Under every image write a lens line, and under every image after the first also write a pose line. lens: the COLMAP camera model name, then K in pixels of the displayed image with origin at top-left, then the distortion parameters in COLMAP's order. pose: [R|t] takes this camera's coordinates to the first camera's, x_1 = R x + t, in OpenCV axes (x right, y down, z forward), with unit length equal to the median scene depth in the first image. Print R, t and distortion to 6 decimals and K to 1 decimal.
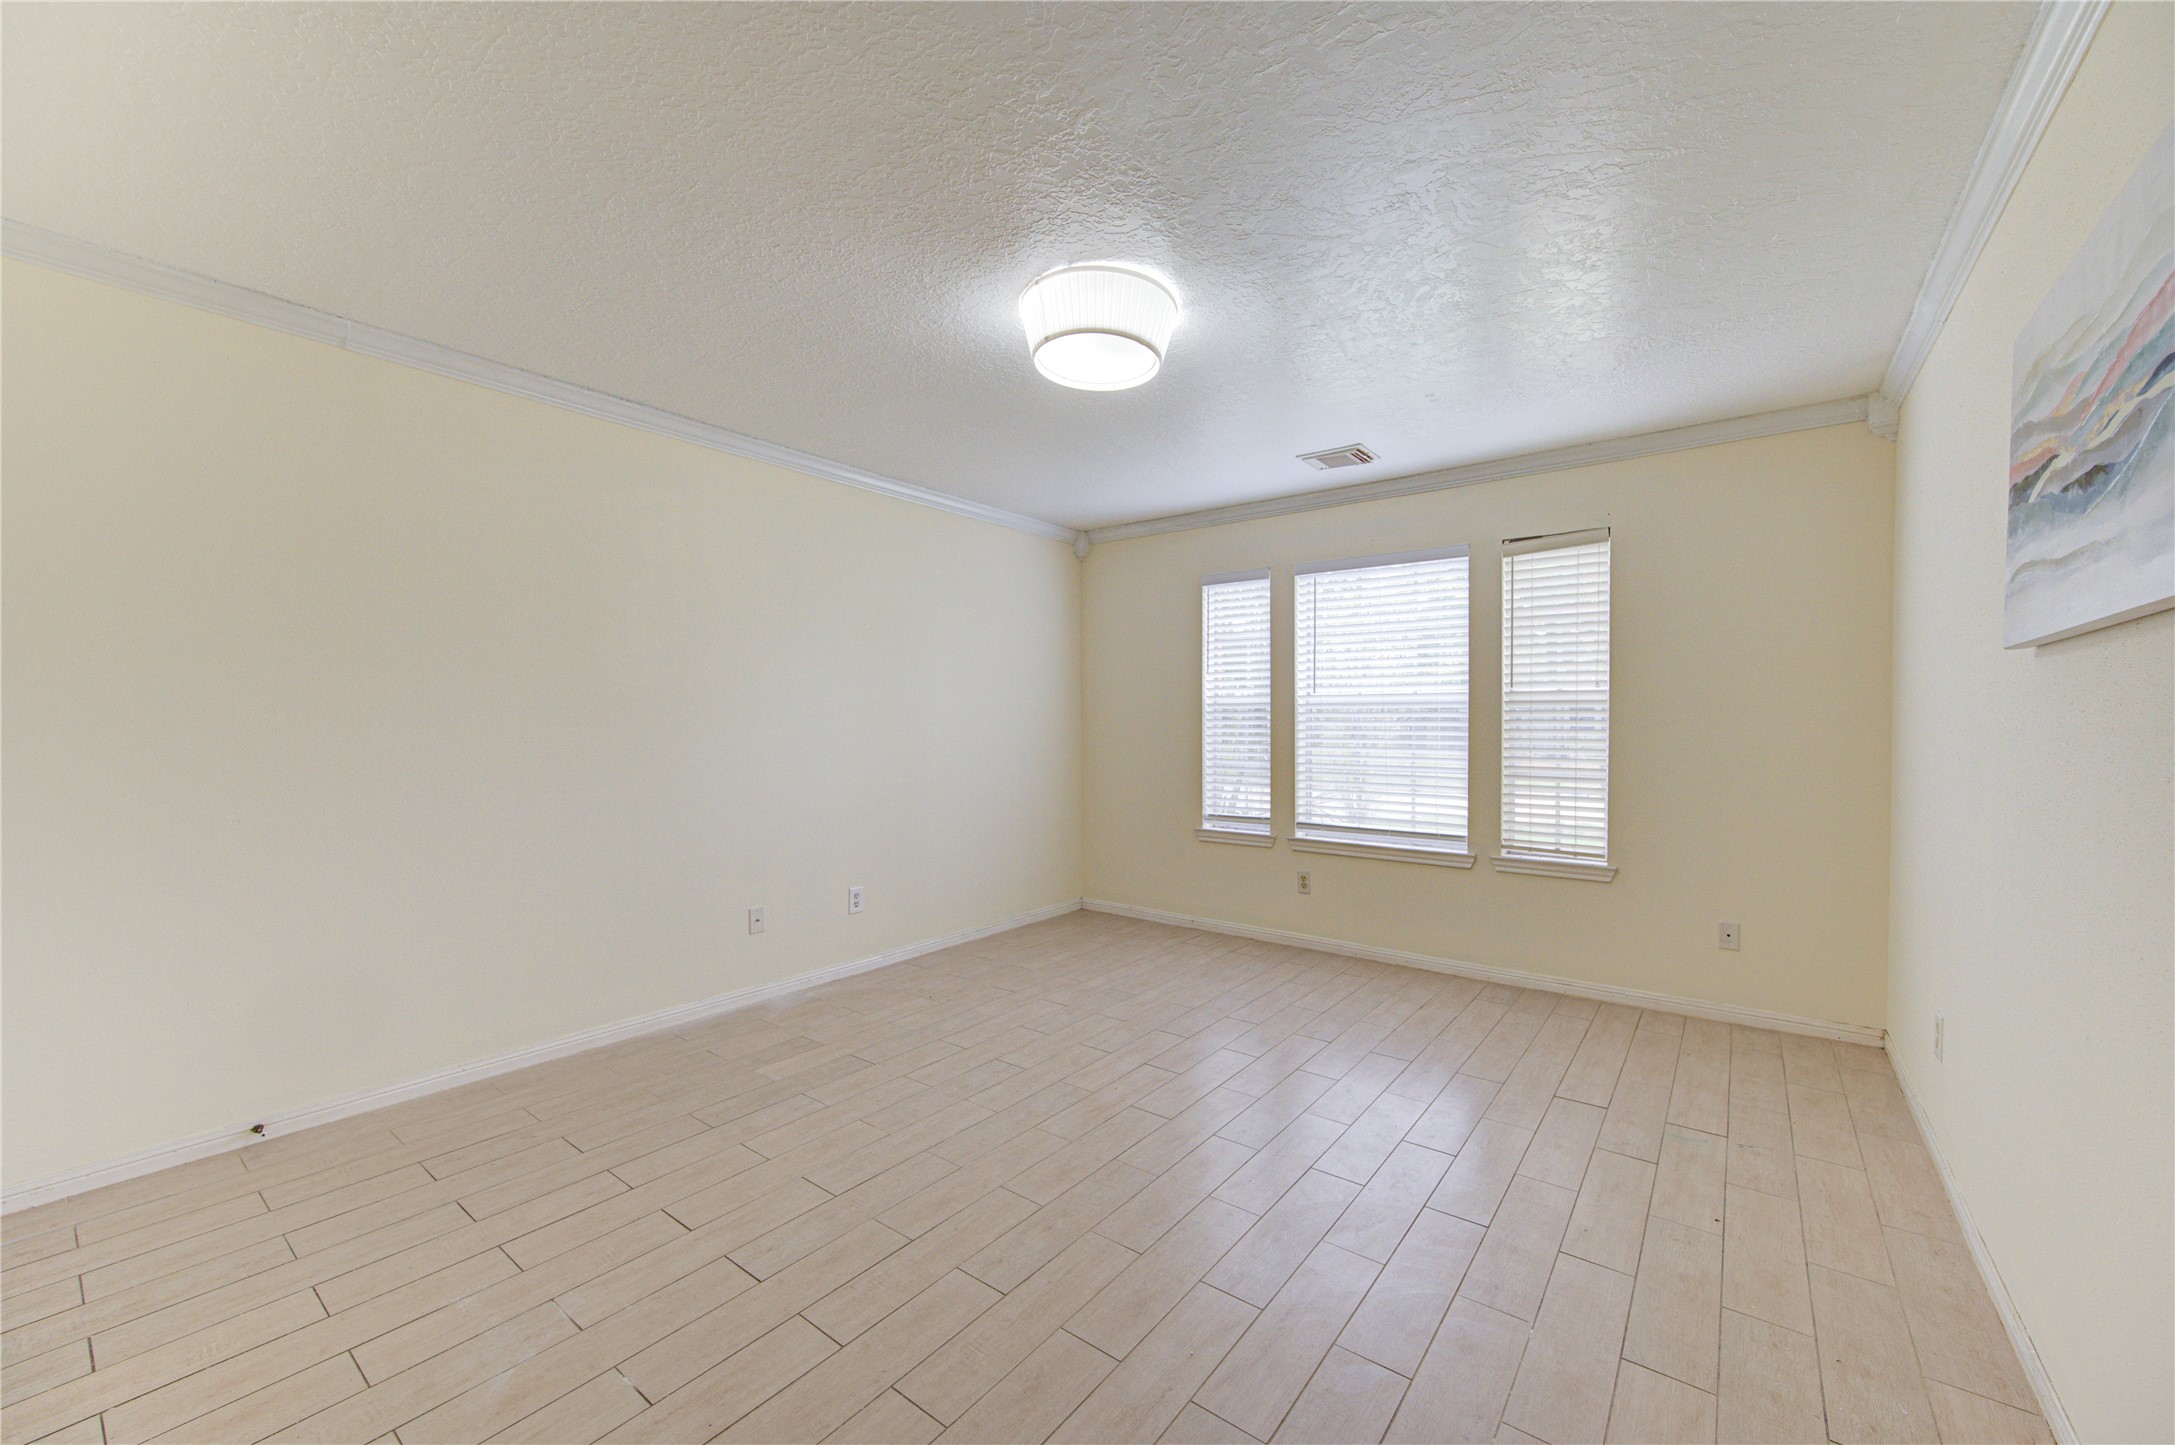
lens RADIAL K [[837.6, 0, 1056.2], [0, 837.6, 725.9], [0, 0, 1]] dist [0.000526, -0.000209]
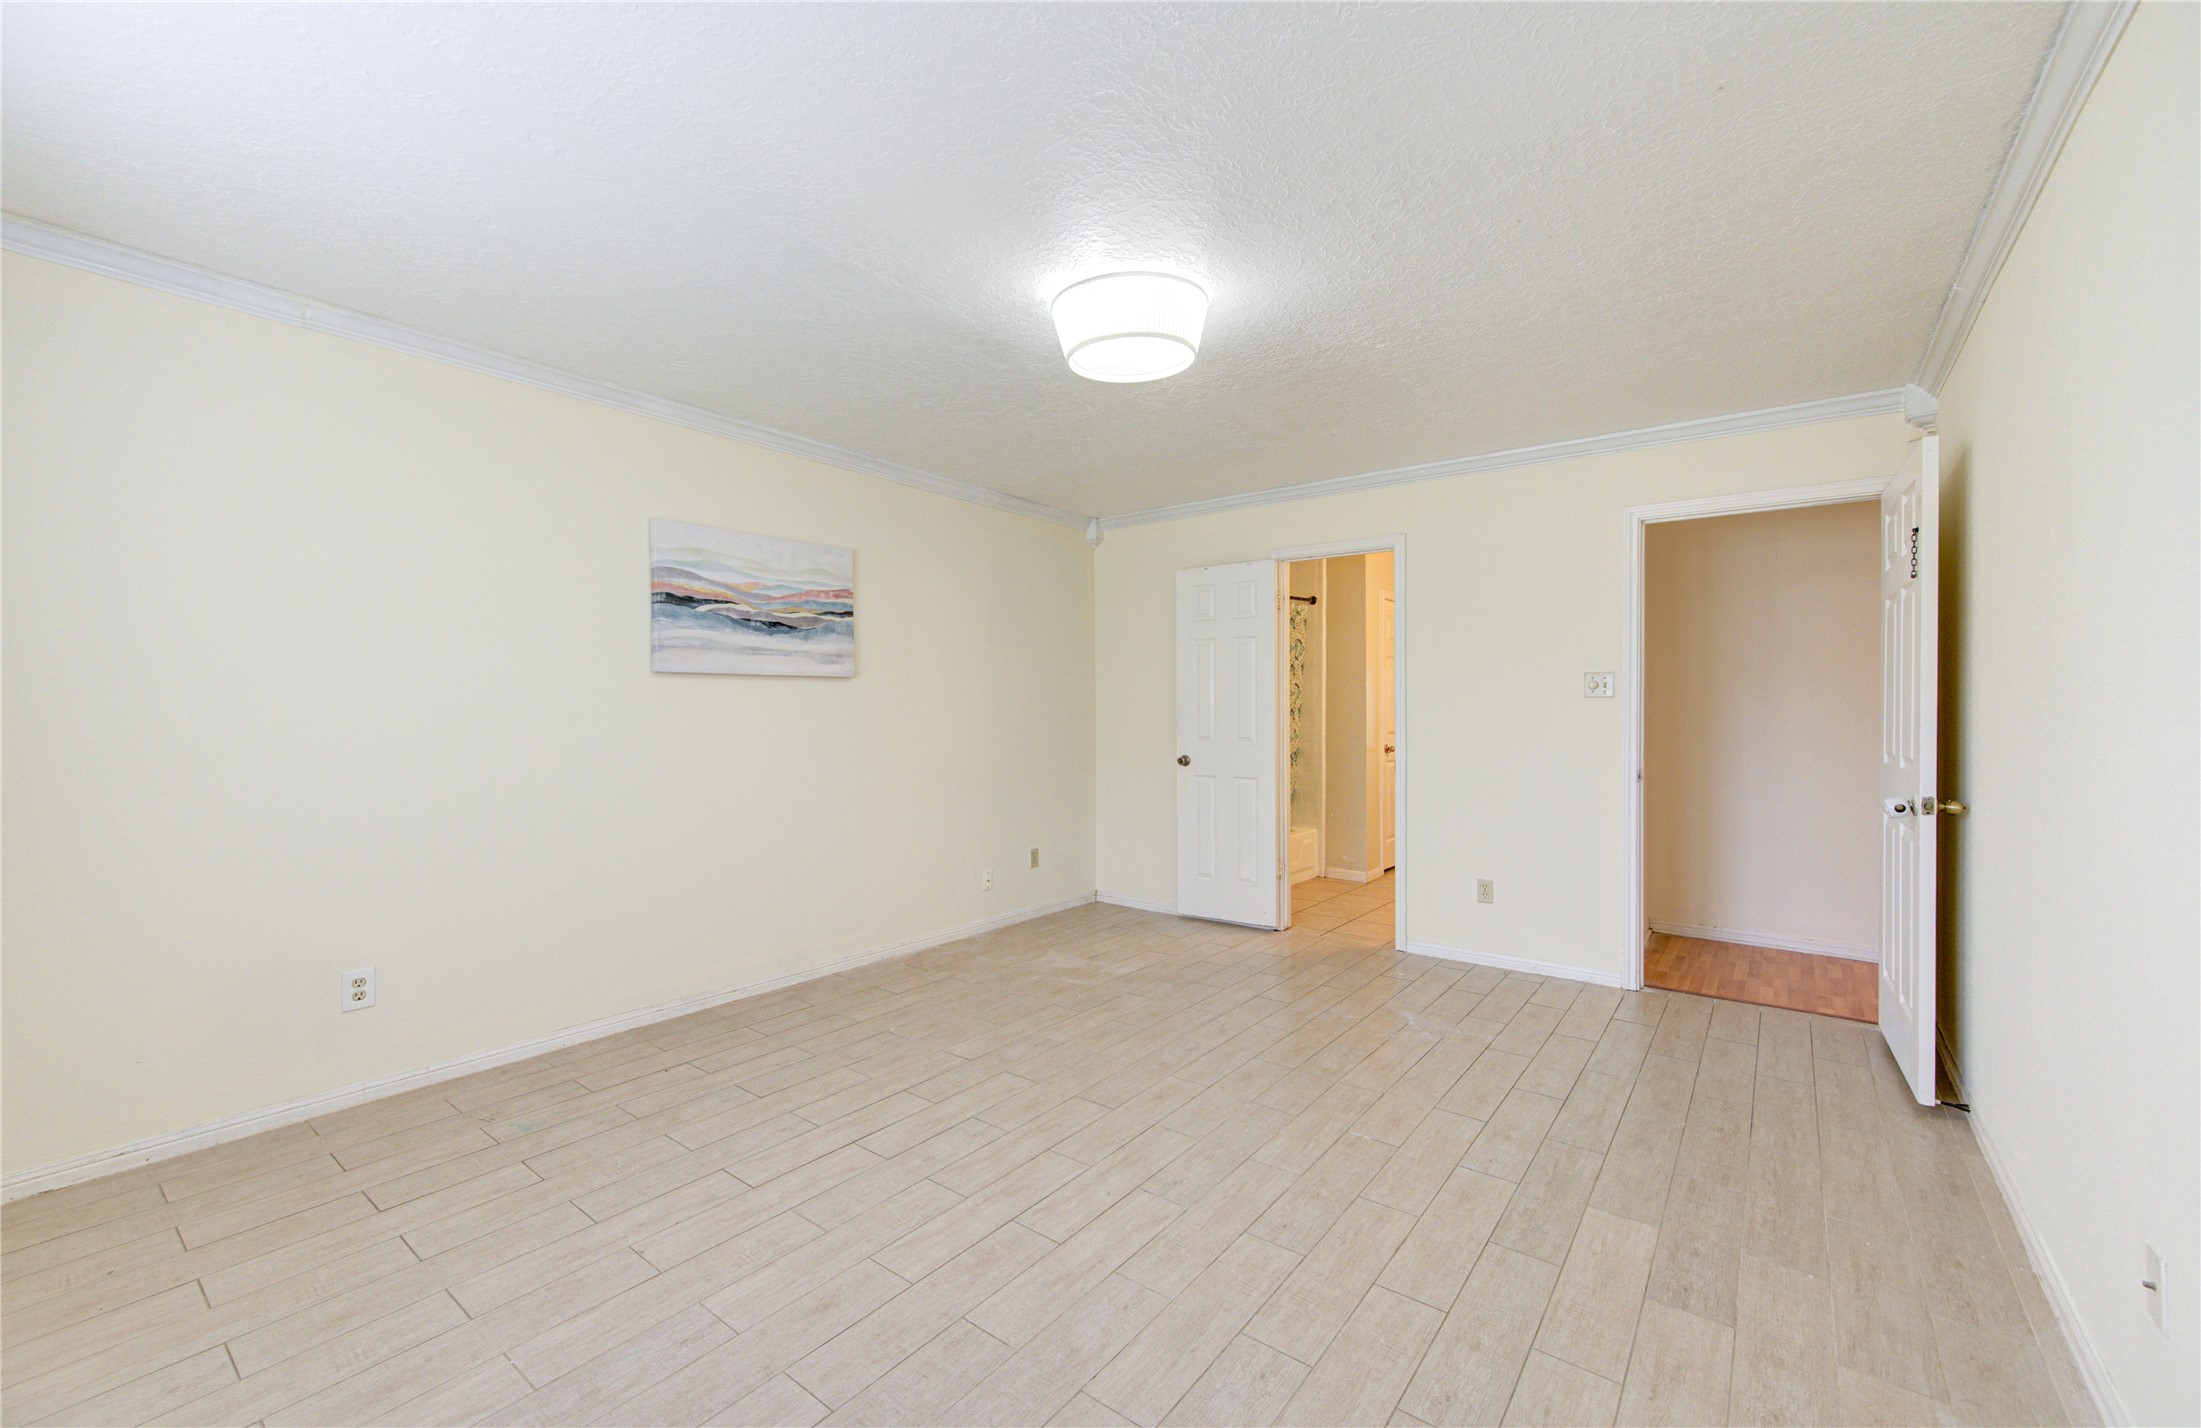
lens RADIAL K [[878.3, 0, 1069.3], [0, 878.3, 713.9], [0, 0, 1]] dist [0.004109, -0.000379]
pose [[-0.999959, -0.004629, -0.007804, 0.079453], [-0.004737, 0.999893, 0.013854, -0.010126], [0.007739, 0.013890, -0.999874, 1.230758]]
